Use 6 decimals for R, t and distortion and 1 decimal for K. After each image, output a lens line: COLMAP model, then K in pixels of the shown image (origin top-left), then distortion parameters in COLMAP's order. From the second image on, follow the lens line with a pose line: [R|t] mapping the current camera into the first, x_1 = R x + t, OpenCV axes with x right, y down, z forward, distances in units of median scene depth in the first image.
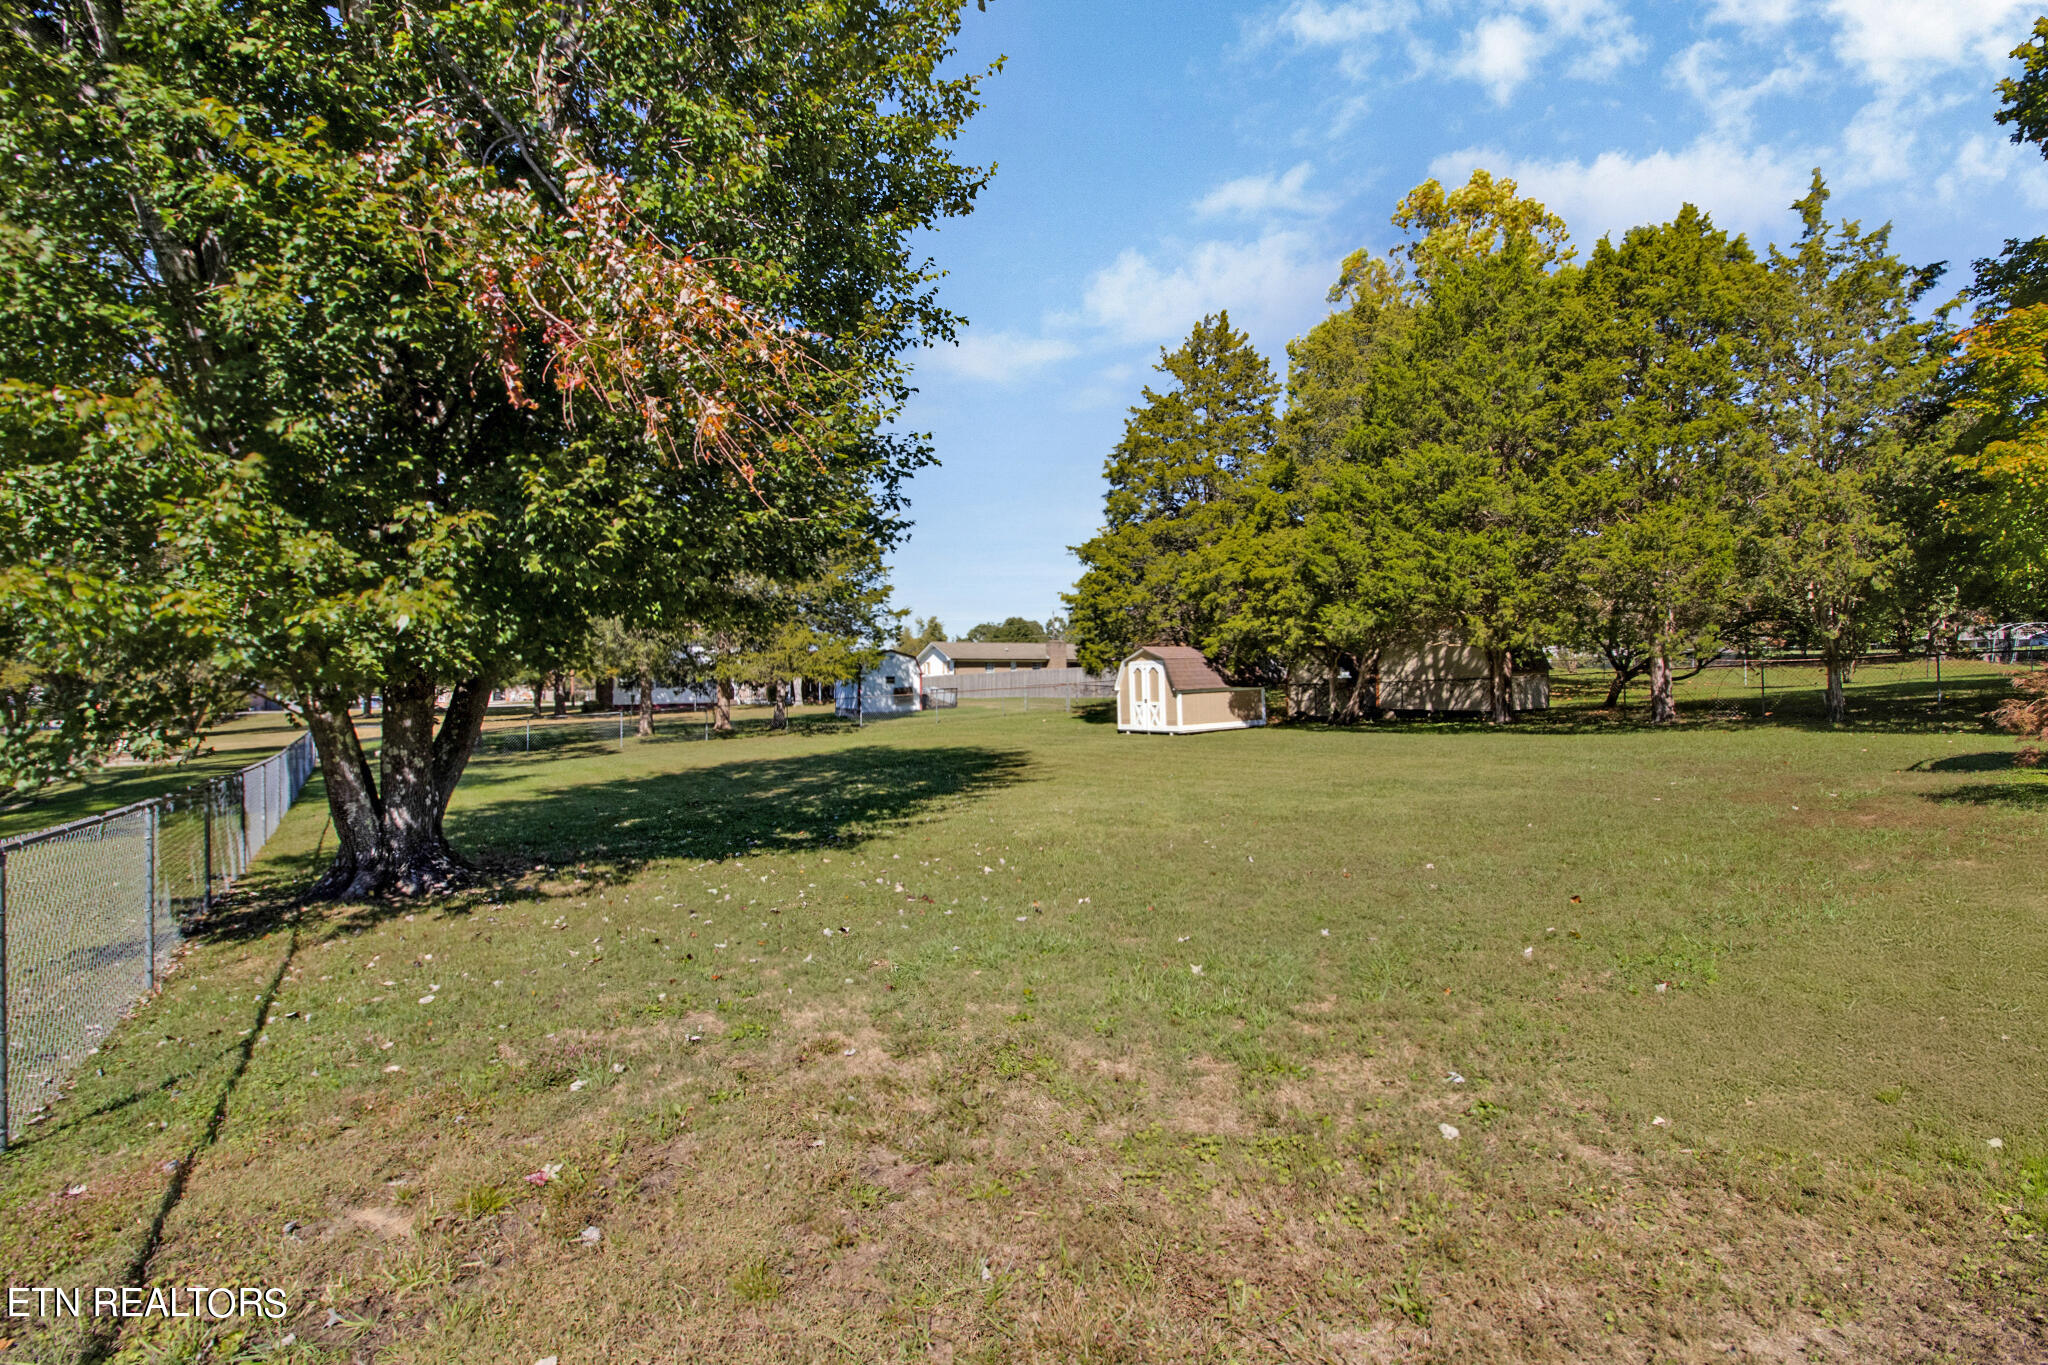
lens RADIAL K [[963.5, 0, 1027.9], [0, 963.5, 687.9], [0, 0, 1]] dist [0.004787, -0.009194]
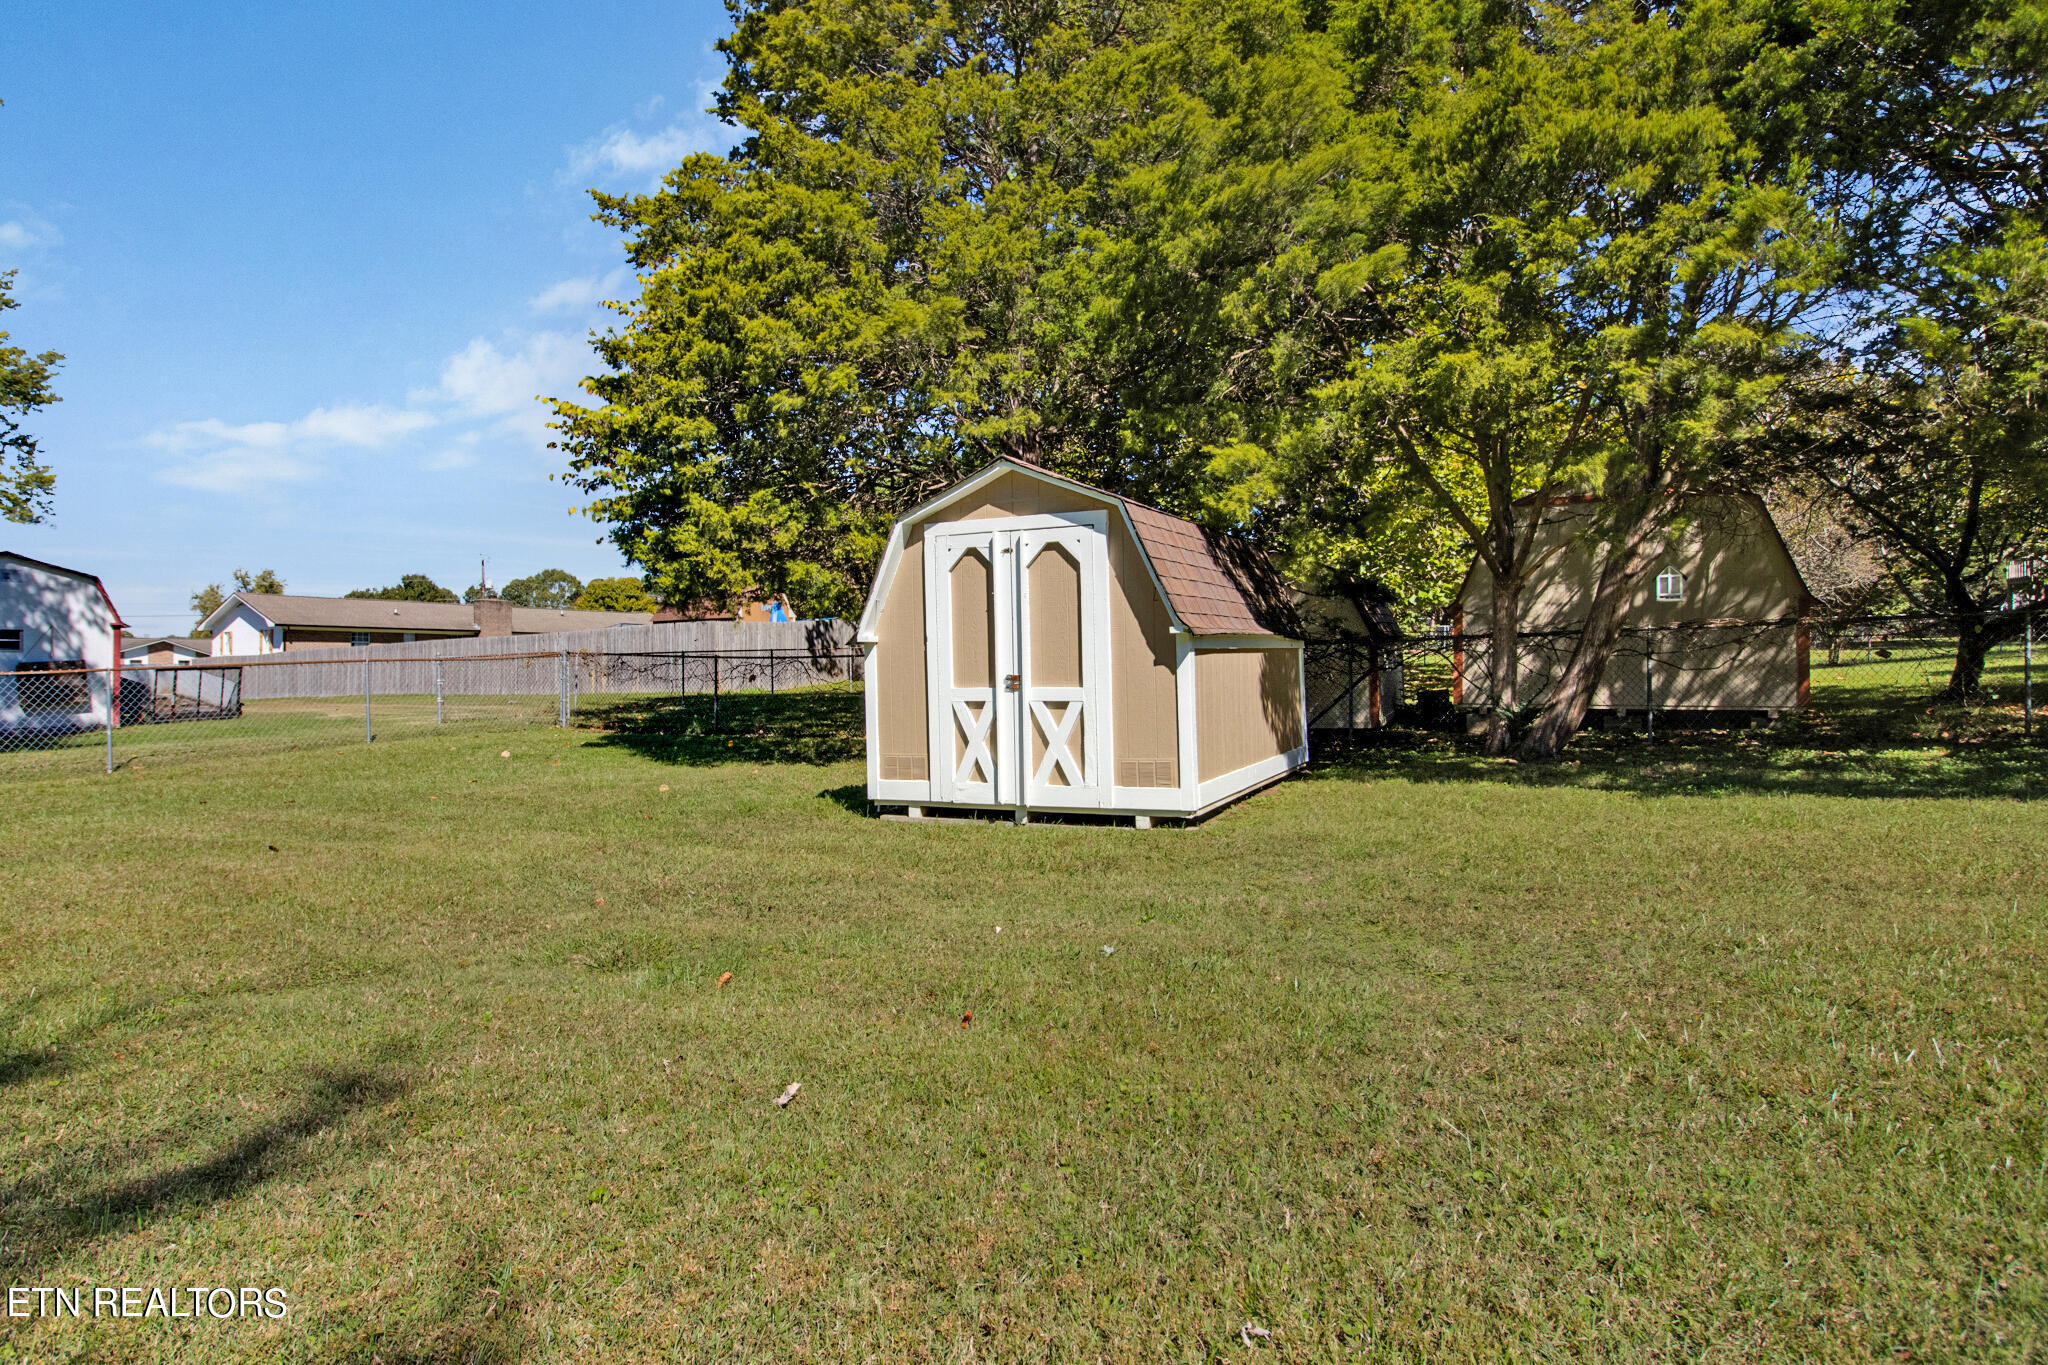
lens RADIAL K [[1194.6, 0, 1022.3], [0, 1194.6, 690.9], [0, 0, 1]] dist [0.024458, -0.000133]
pose [[0.898437, 0.000299, 0.439102, -0.006441], [-0.001229, 0.999998, 0.001835, 0.013594], [-0.439101, -0.002189, 0.898435, 0.664473]]
